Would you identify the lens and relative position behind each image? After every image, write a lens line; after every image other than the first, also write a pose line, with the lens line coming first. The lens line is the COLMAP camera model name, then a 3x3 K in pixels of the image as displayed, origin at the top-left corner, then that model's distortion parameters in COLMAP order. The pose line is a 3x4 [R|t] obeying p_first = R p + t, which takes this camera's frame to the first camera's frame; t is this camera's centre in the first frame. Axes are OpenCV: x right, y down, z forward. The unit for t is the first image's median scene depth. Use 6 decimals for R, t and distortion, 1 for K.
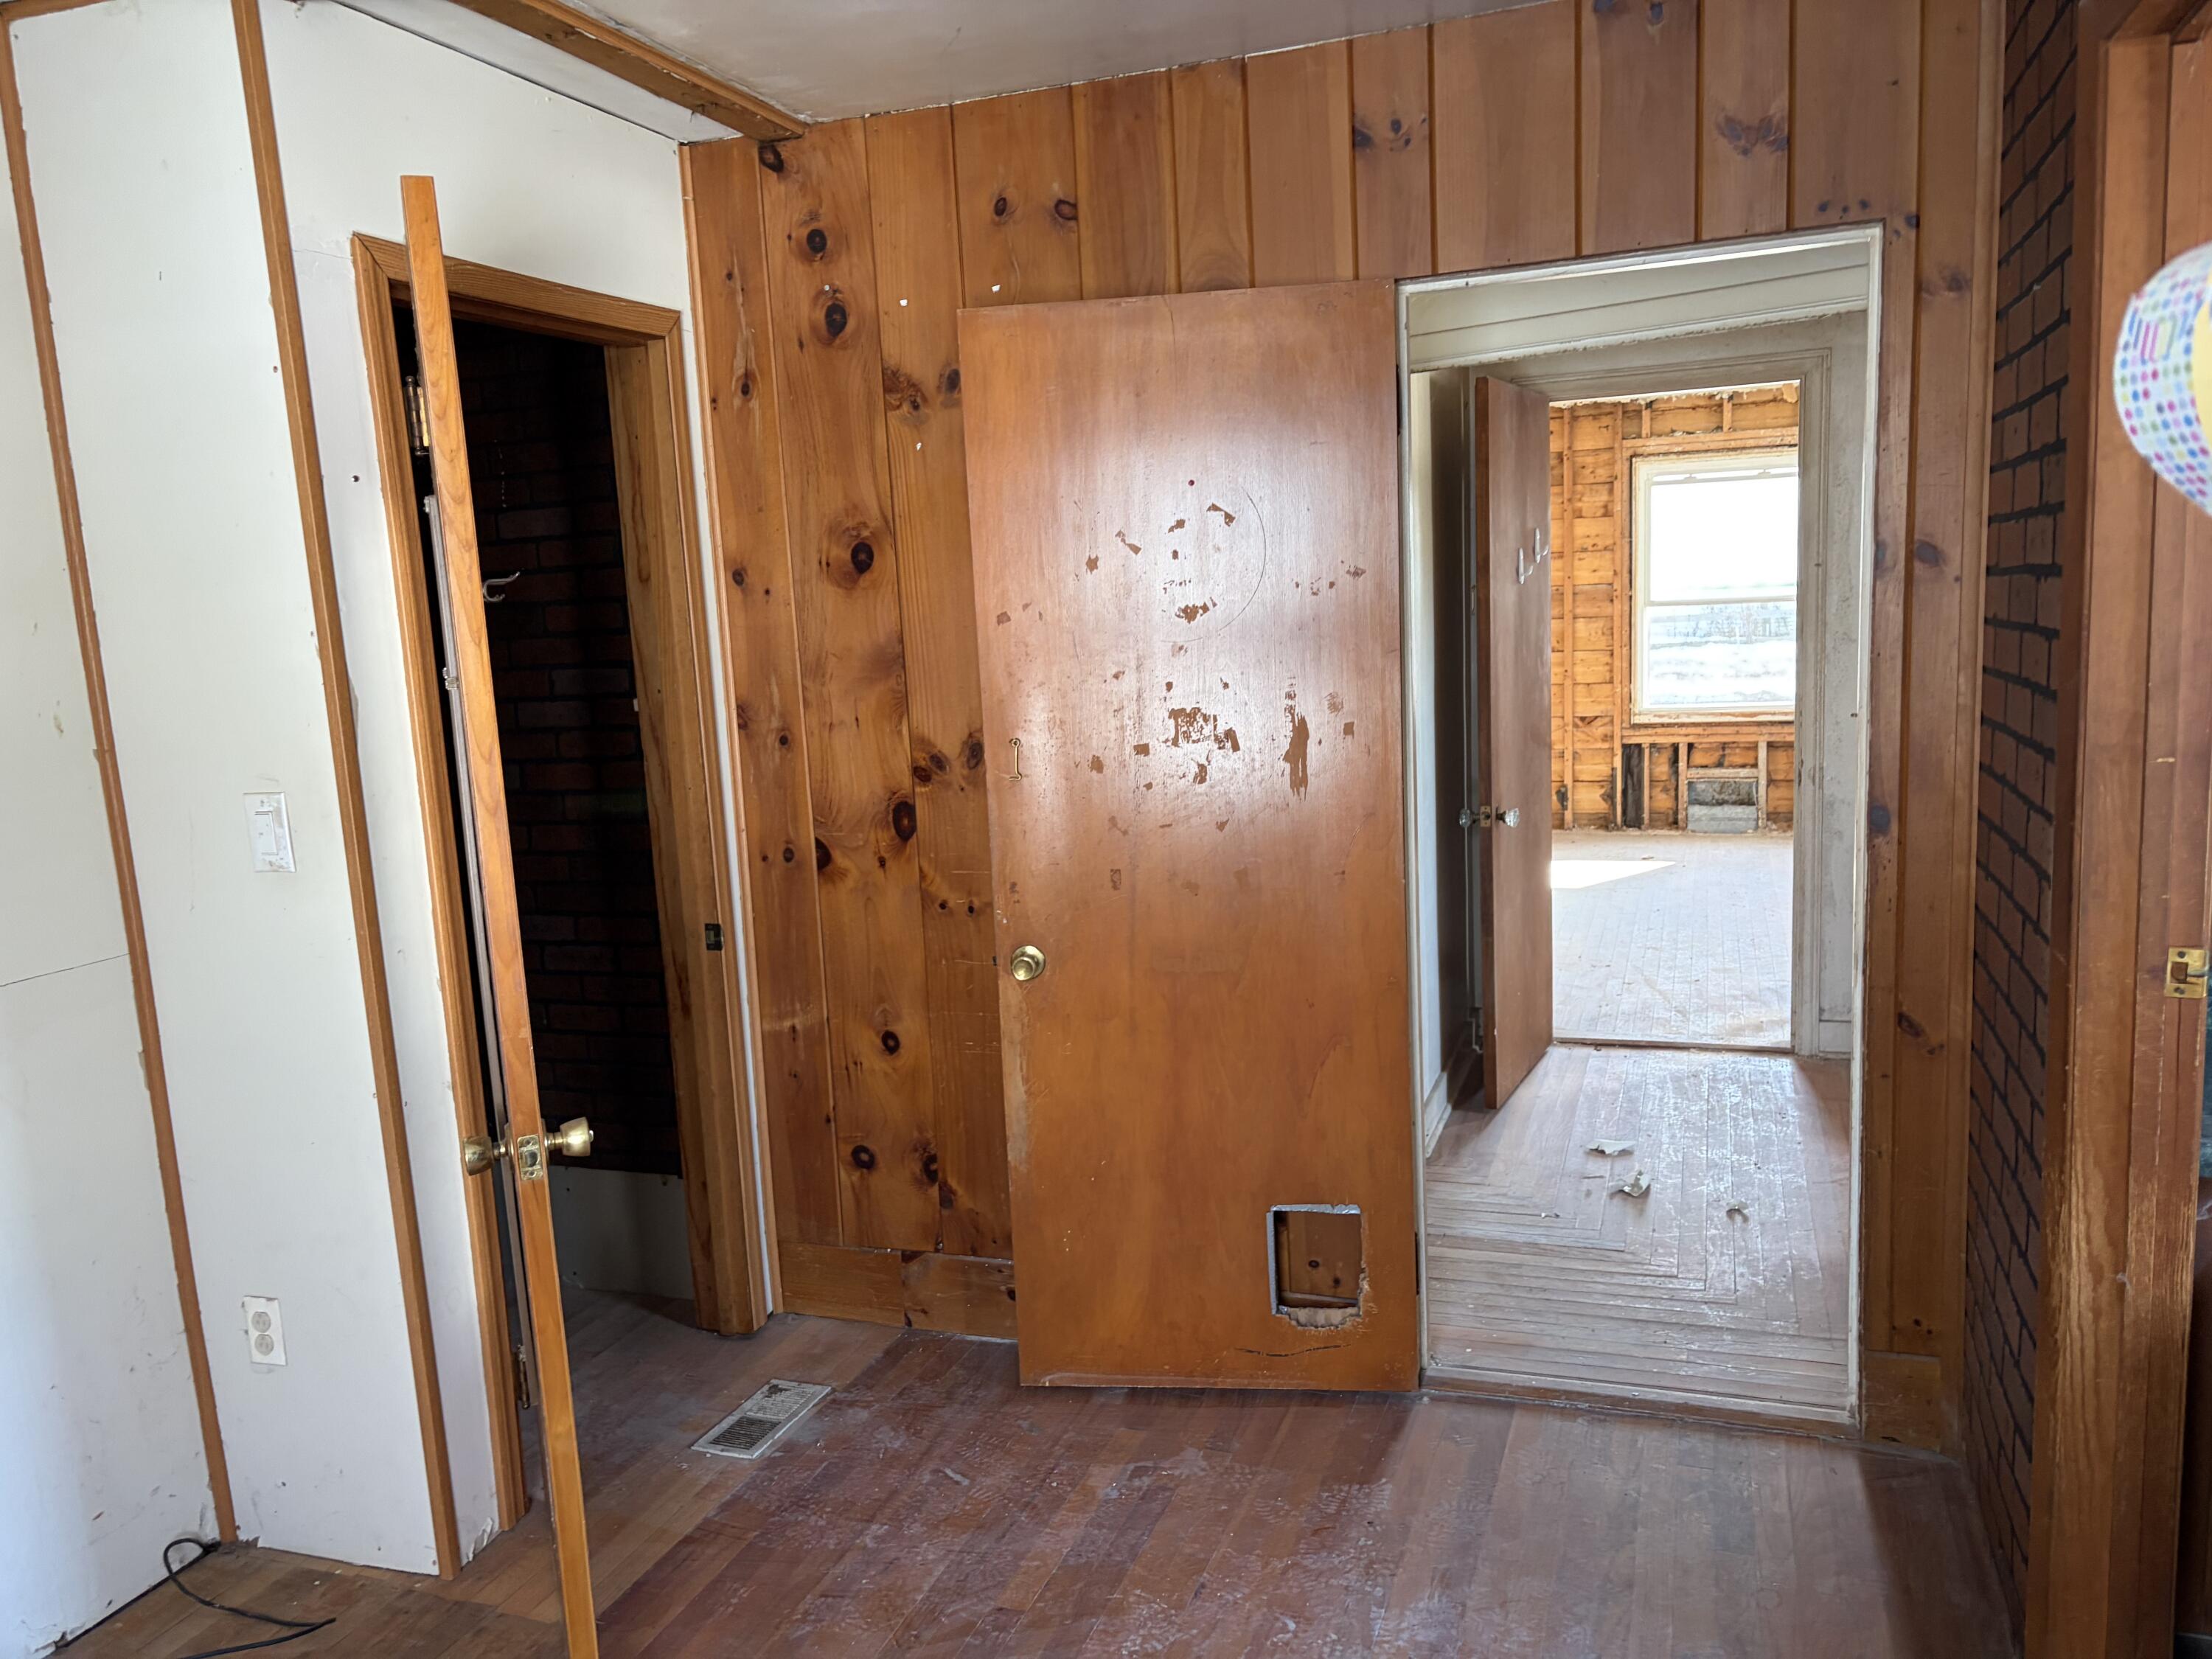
lens RADIAL K [[1671.9, 0, 1112.3], [0, 1671.9, 850.9], [0, 0, 1]] dist [0.037407, -0.019231]
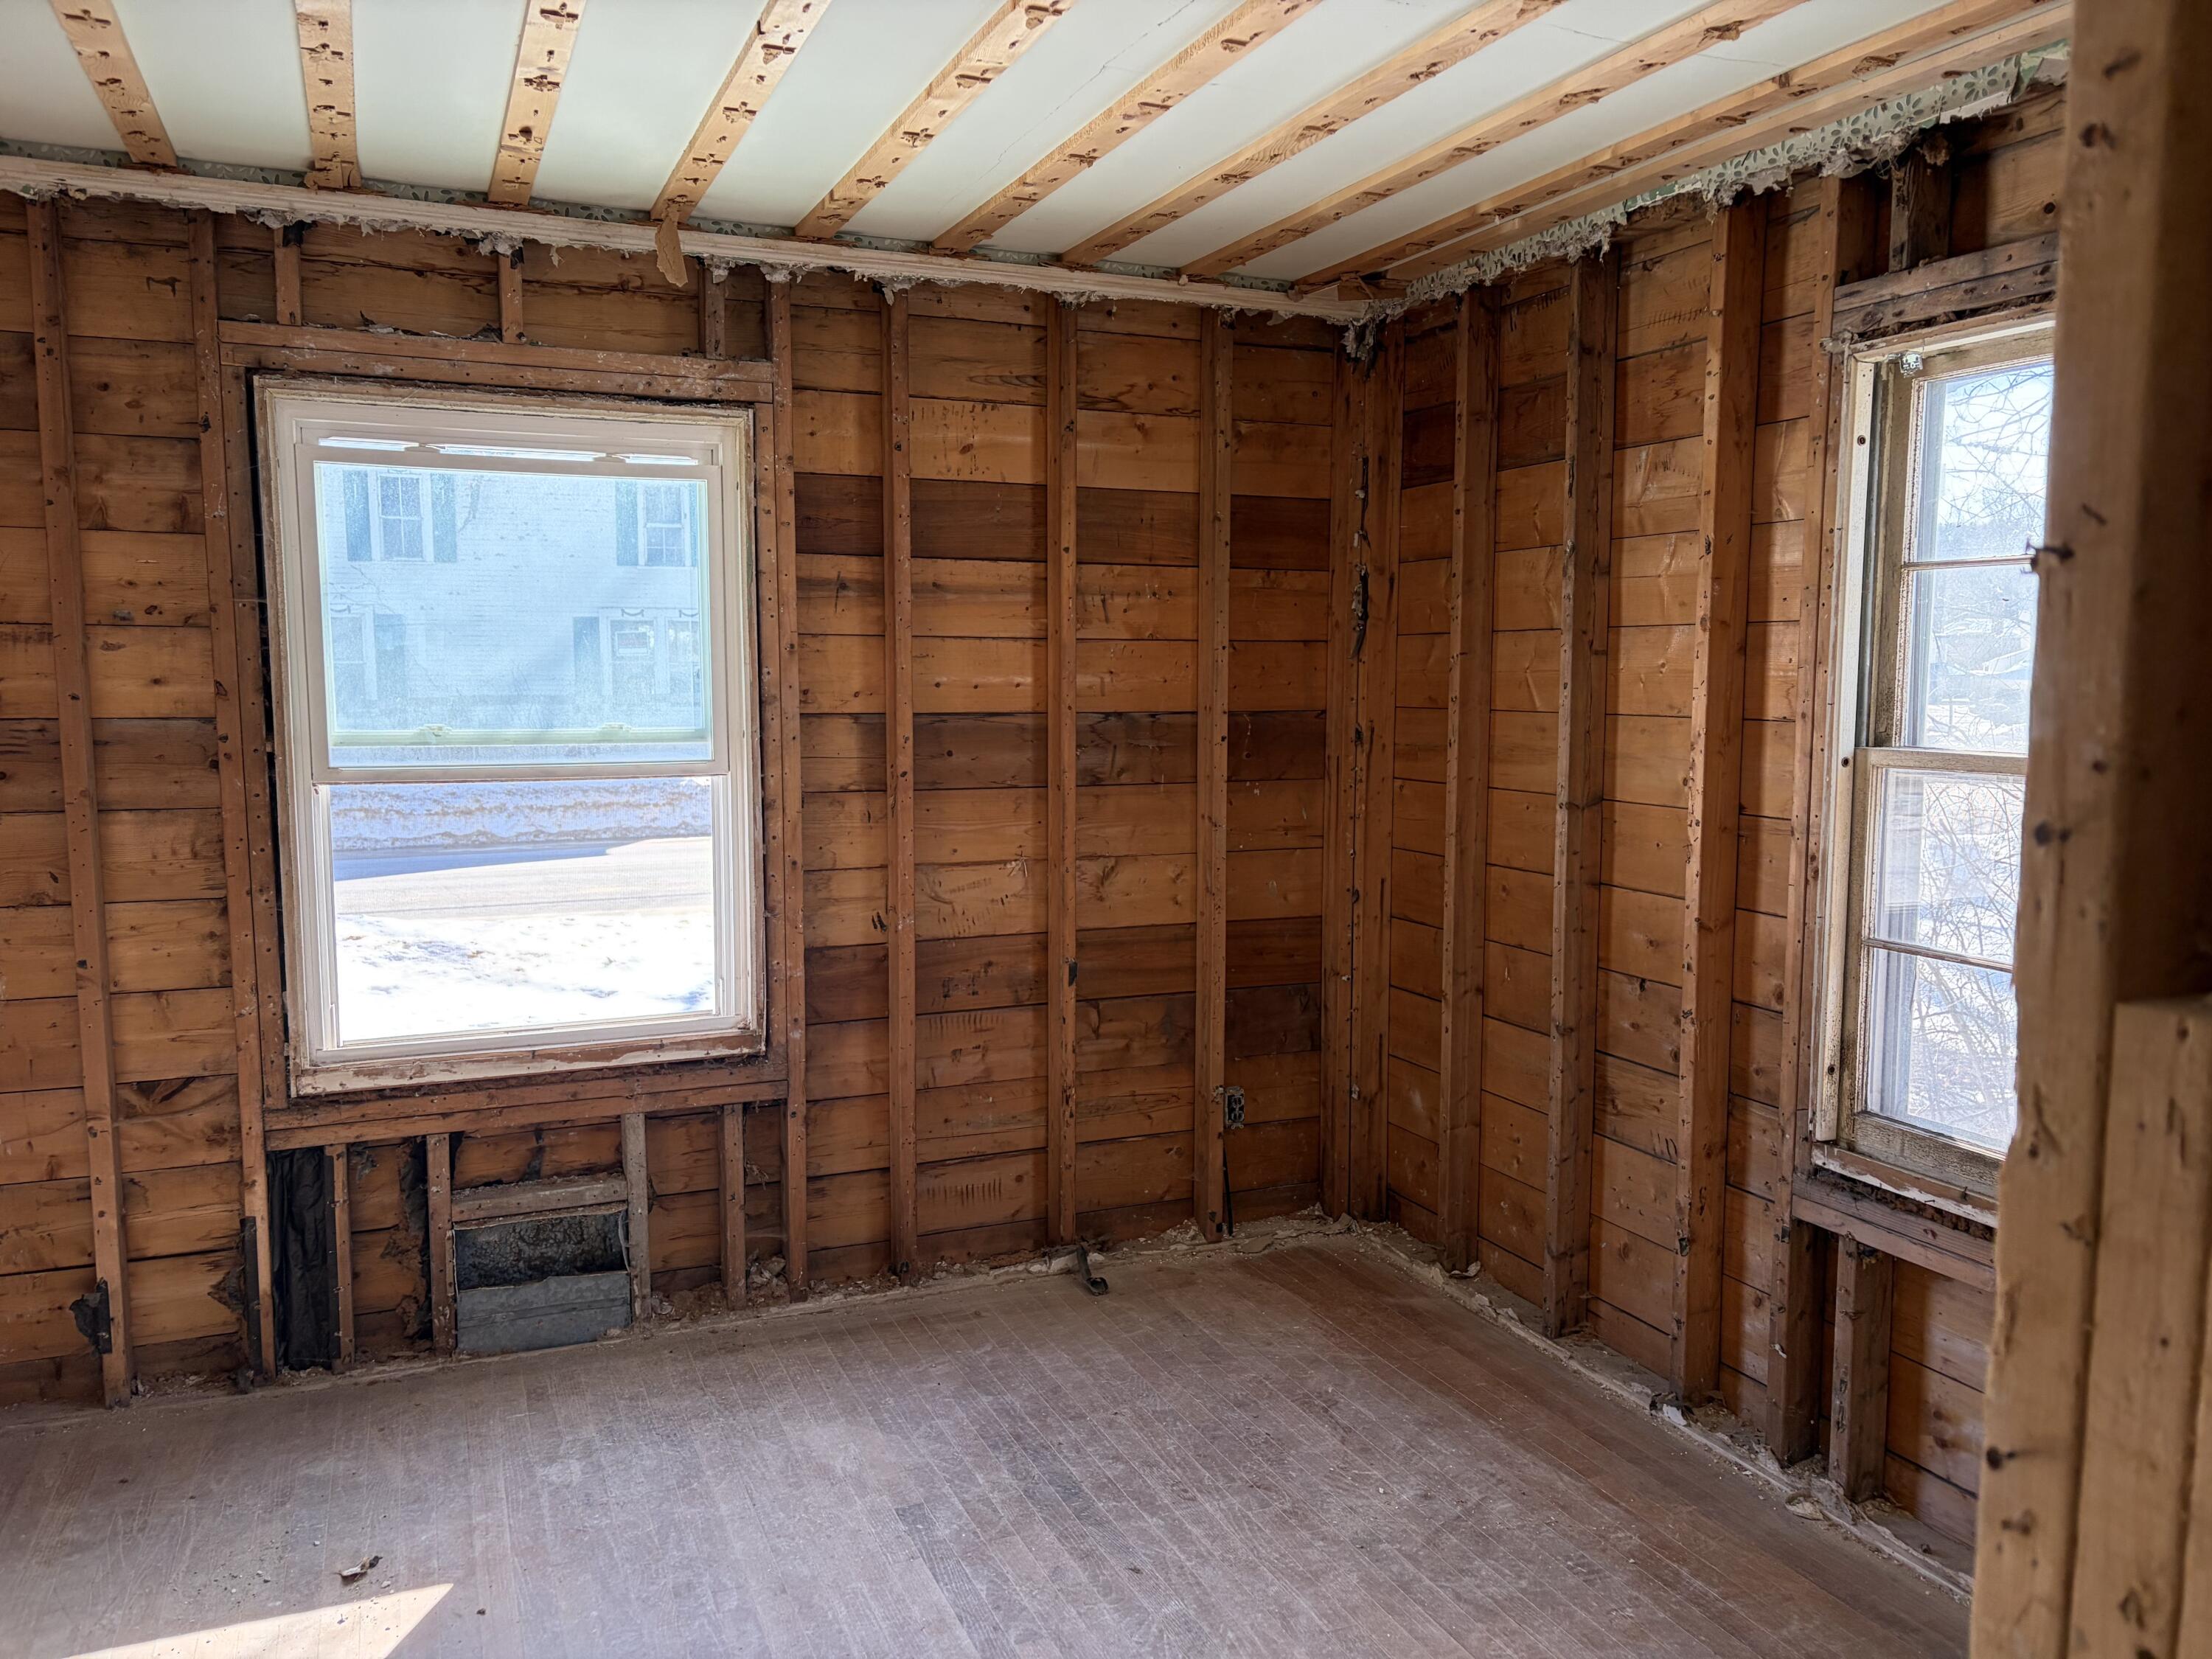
lens RADIAL K [[1671.9, 0, 1121.0], [0, 1671.9, 844.7], [0, 0, 1]] dist [0.037407, -0.019231]
pose [[0.731616, -0.023869, 0.681300, 0.192506], [0.068763, 0.996874, -0.038917, -0.104721], [-0.678241, 0.075320, 0.730970, 0.604249]]
